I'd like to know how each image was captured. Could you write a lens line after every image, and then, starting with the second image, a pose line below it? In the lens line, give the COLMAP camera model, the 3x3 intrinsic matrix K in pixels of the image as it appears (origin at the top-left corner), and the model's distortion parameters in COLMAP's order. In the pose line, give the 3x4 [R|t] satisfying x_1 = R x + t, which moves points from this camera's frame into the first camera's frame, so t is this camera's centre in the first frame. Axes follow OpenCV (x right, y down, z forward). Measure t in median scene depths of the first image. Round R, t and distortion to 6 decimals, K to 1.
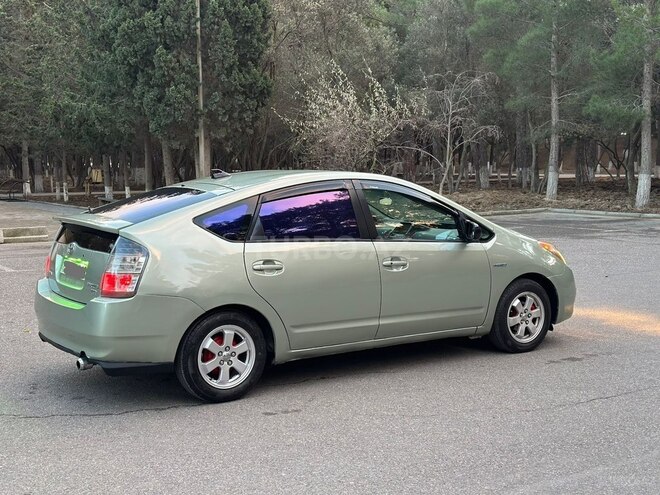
lens RADIAL K [[908.8, 0, 331.9], [0, 908.8, 249.1], [0, 0, 1]] dist [0.138479, 0.000000]
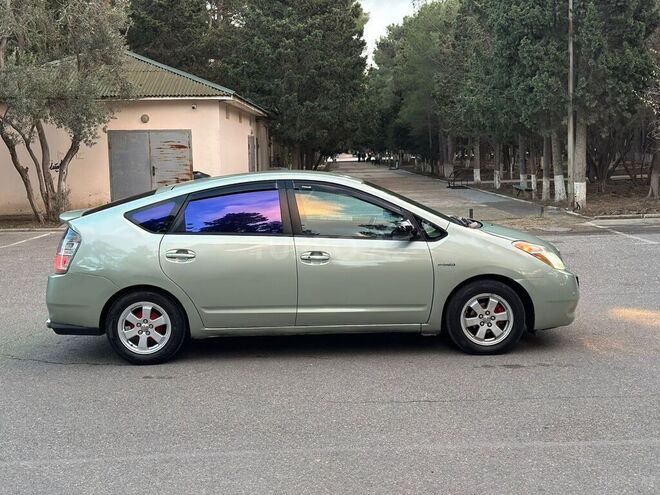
lens RADIAL K [[908.8, 0, 331.1], [0, 908.8, 249.2], [0, 0, 1]] dist [0.138479, 0.000000]
pose [[0.836613, 0.040045, -0.546328, 0.622191], [-0.030636, 0.999184, 0.026324, -0.021785], [0.546936, -0.005286, 0.837158, 0.096219]]
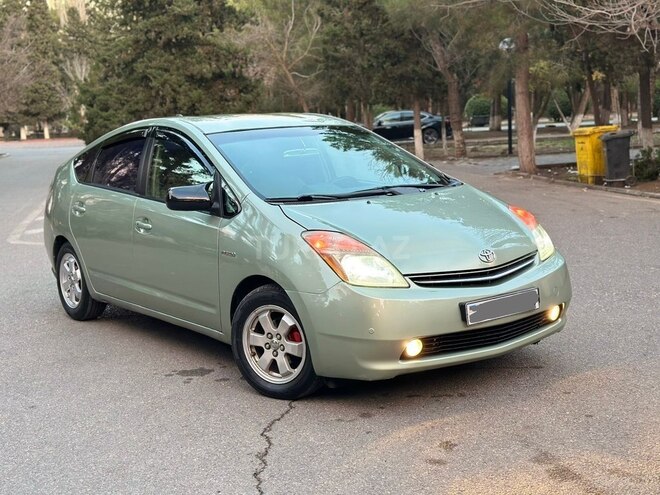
lens RADIAL K [[908.8, 0, 332.8], [0, 908.8, 244.8], [0, 0, 1]] dist [0.138479, 0.000000]
pose [[0.061559, 0.141893, -0.987966, 0.868020], [-0.056863, 0.988734, 0.138460, -0.089000], [0.996482, 0.047656, 0.068934, 1.030755]]
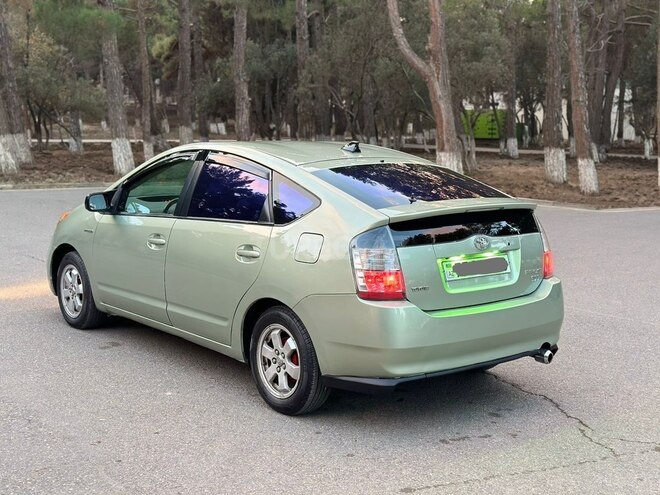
lens RADIAL K [[908.8, 0, 334.1], [0, 908.8, 249.2], [0, 0, 1]] dist [0.138479, 0.000000]
pose [[-0.123560, -0.131620, 0.983570, -0.910124], [0.071668, 0.987393, 0.141135, -0.101902], [-0.989746, 0.087929, -0.112569, 1.046149]]
